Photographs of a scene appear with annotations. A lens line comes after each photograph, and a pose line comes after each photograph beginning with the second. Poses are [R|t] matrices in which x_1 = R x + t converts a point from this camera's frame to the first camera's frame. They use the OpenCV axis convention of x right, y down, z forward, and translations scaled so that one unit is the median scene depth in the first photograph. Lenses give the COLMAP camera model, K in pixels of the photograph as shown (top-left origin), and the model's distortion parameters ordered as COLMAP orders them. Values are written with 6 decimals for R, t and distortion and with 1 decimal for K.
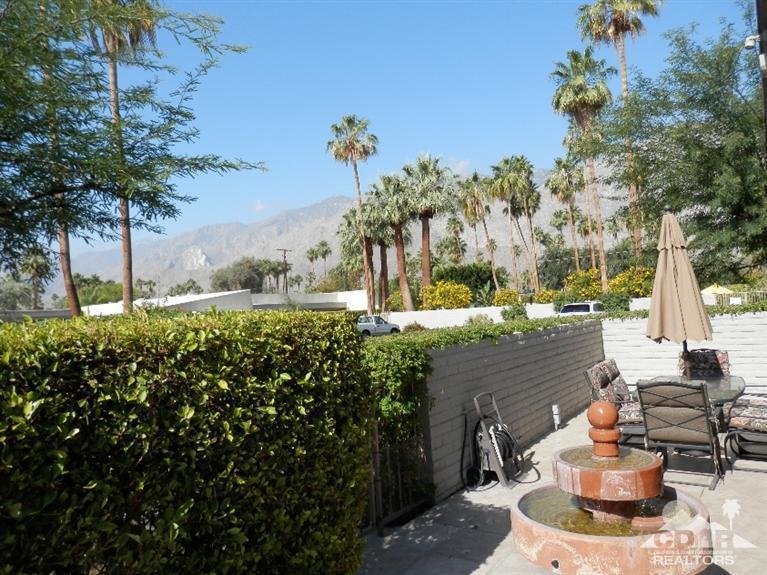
lens RADIAL K [[567.7, 0, 383.8], [0, 567.7, 287.9], [0, 0, 1]] dist [0.007613, -0.002855]
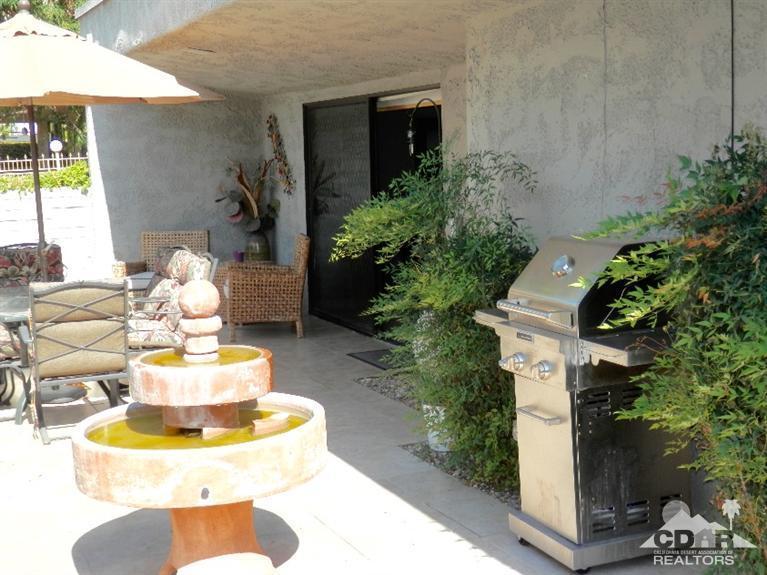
lens RADIAL K [[1126.6, 0, 383.7], [0, 1126.6, 287.6], [0, 0, 1]] dist [-0.007894, 0.000000]
pose [[0.559826, -0.068835, 0.825746, -0.357808], [-0.030233, 0.994183, 0.103373, 0.028671], [-0.828059, -0.082836, 0.554488, 0.007128]]
